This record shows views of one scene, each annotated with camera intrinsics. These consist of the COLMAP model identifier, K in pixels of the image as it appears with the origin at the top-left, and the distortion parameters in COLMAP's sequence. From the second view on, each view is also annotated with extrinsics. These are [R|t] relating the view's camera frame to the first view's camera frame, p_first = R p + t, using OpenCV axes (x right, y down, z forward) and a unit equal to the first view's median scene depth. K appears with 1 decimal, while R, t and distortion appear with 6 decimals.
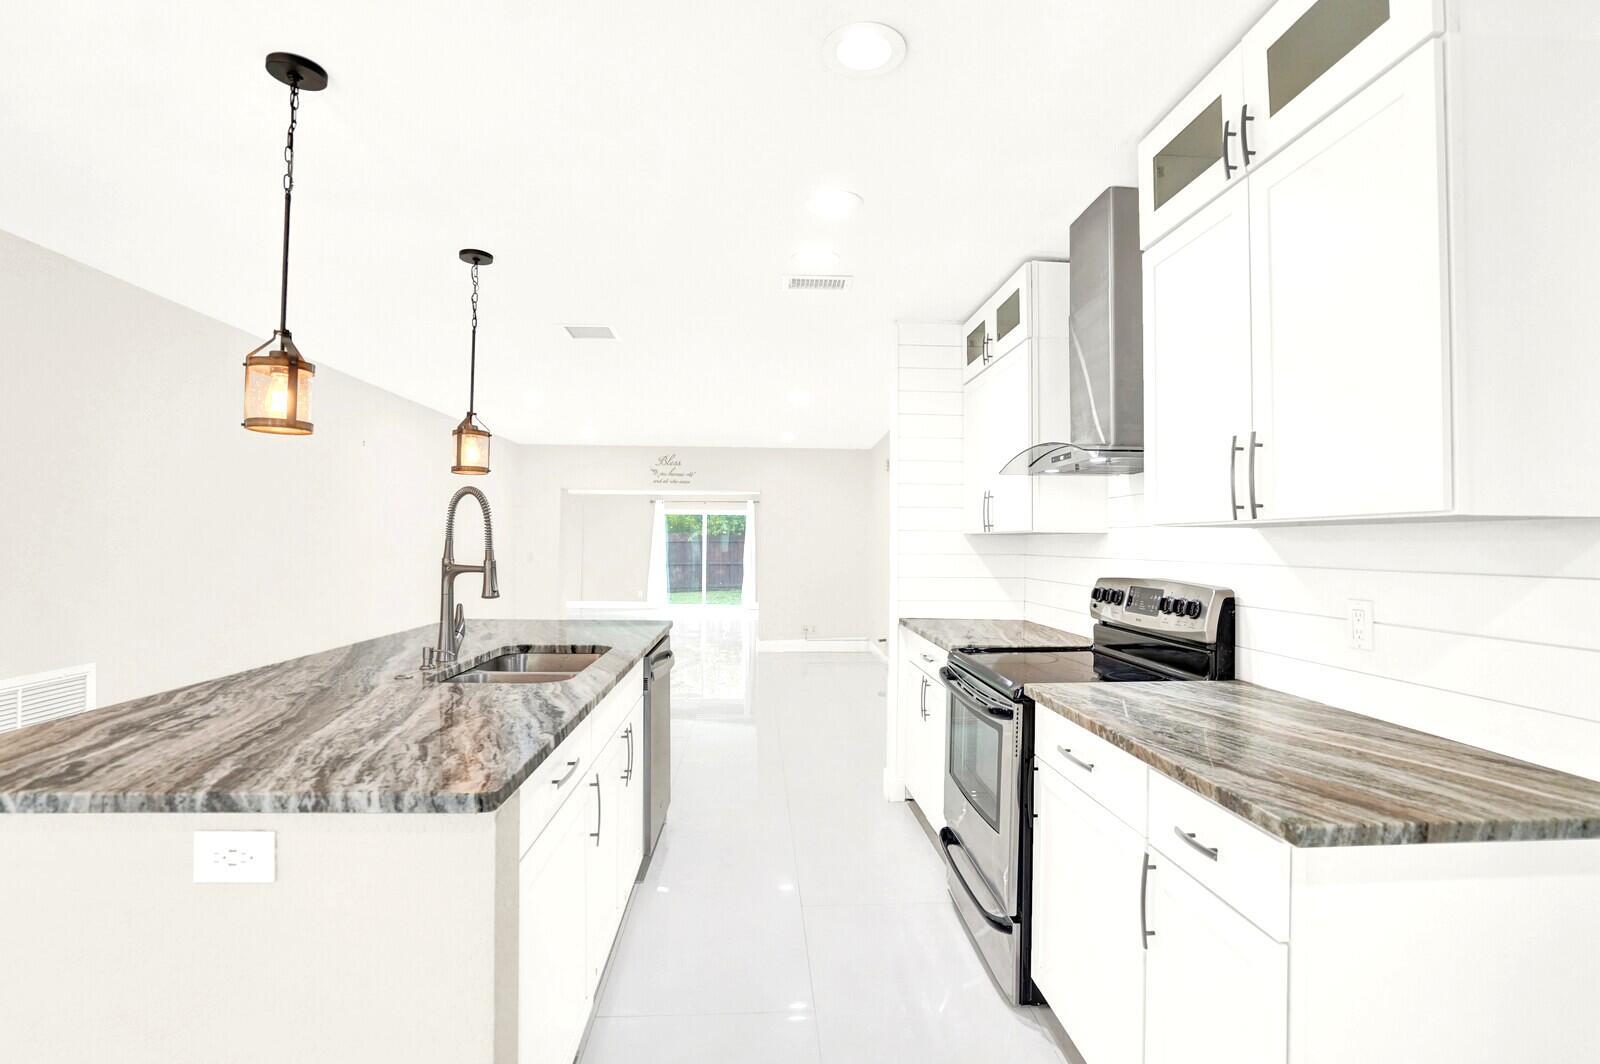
lens RADIAL K [[747.6, 0, 809.9], [0, 747.6, 529.5], [0, 0, 1]] dist [-0.047214, 0.016154]
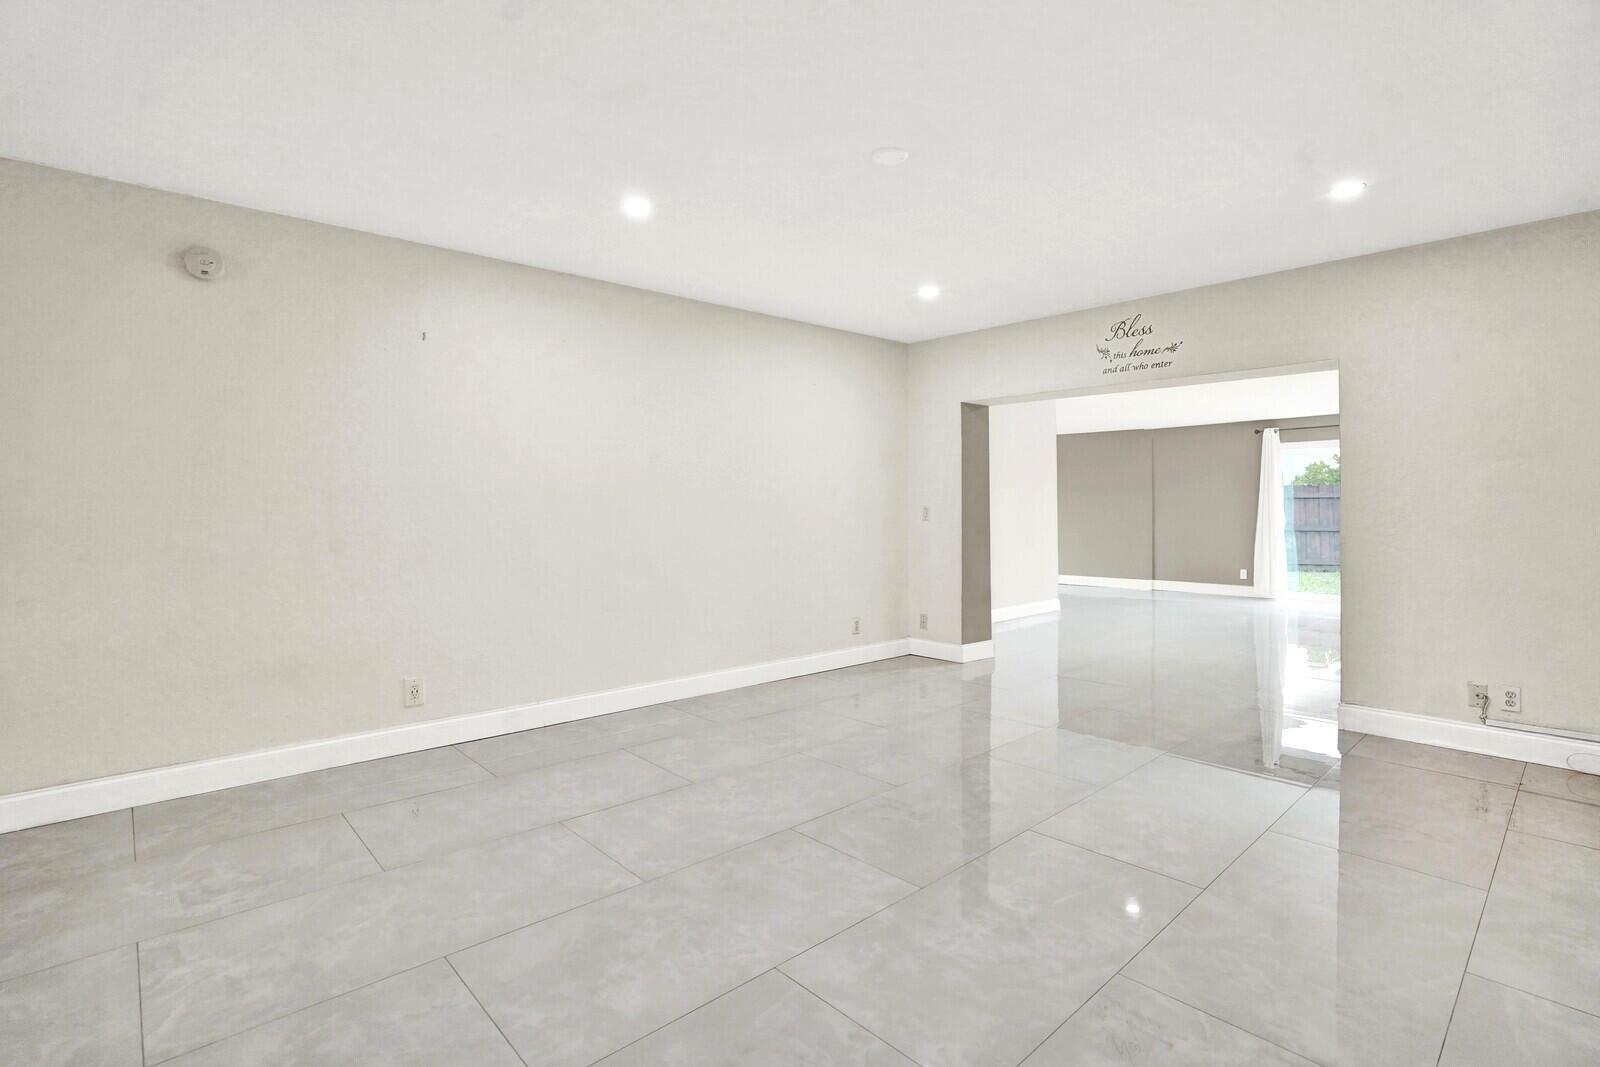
lens RADIAL K [[761.8, 0, 795.0], [0, 761.8, 504.3], [0, 0, 1]] dist [-0.027983, 0.001220]
pose [[0.621338, -0.015440, -0.783390, 0.417996], [0.026002, 0.999661, 0.000921, 0.130622], [0.783111, -0.020942, 0.621530, 2.546796]]
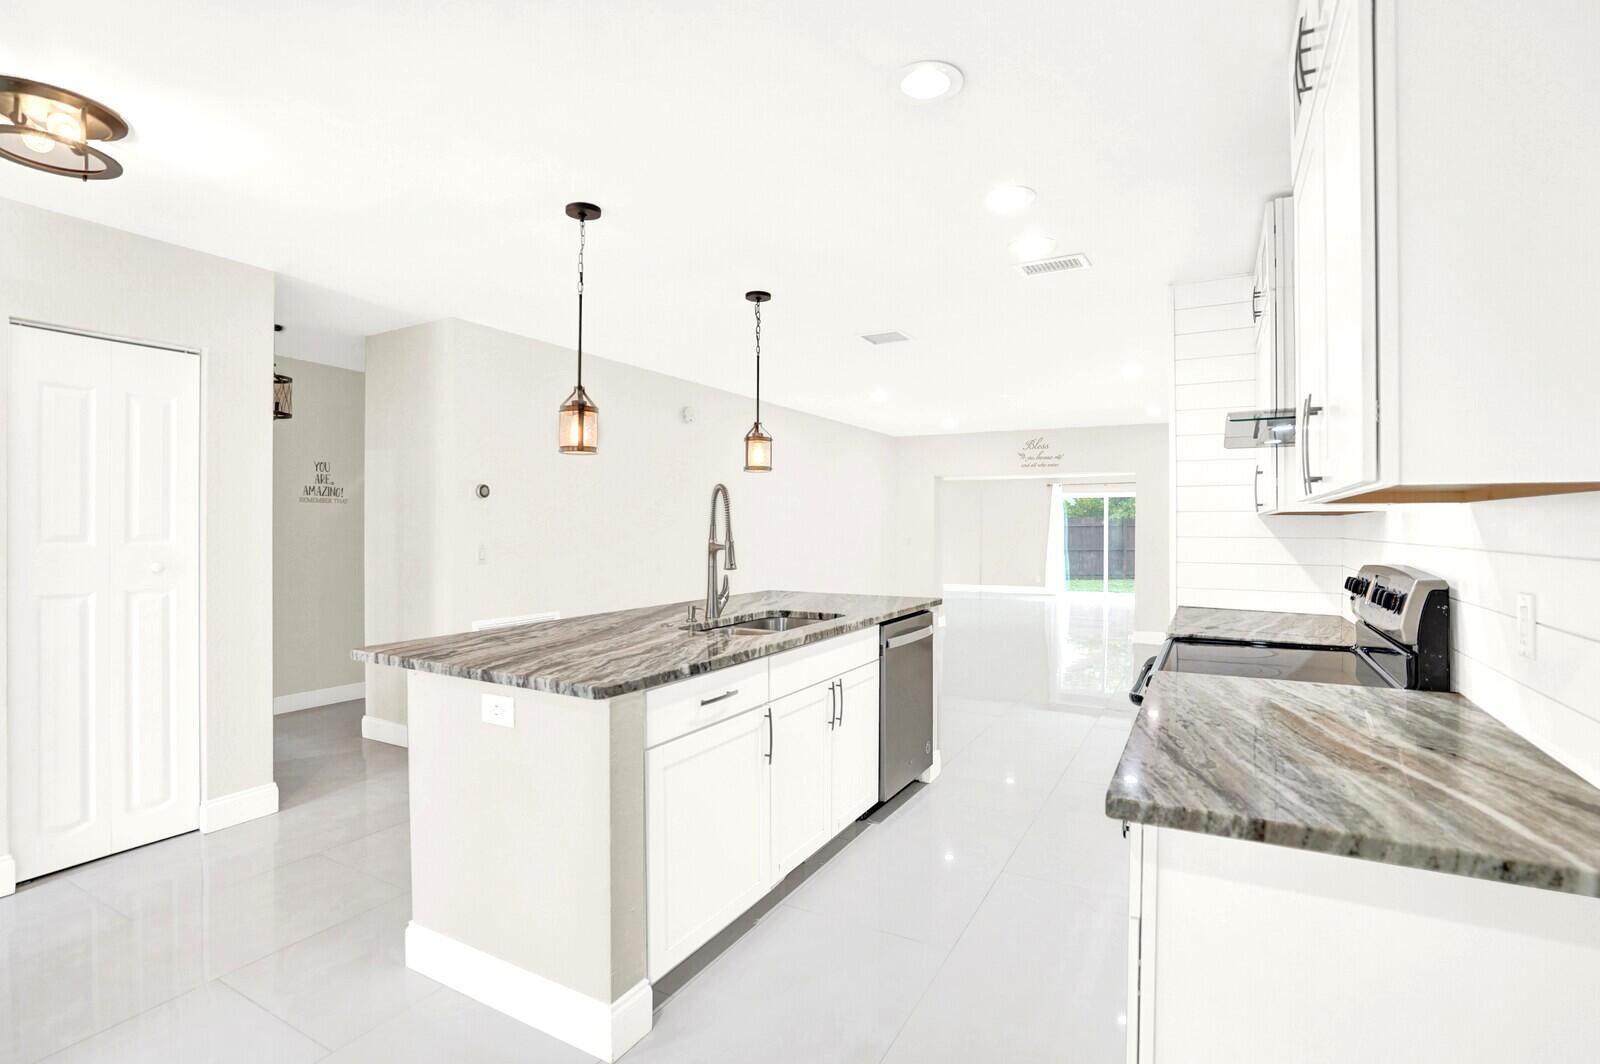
lens RADIAL K [[765.0, 0, 808.9], [0, 765.0, 528.2], [0, 0, 1]] dist [-0.069257, 0.033559]
pose [[0.842998, -0.005353, -0.537890, 0.514109], [0.014957, 0.999797, 0.013491, 0.004903], [0.537708, -0.019418, 0.842907, -0.064385]]
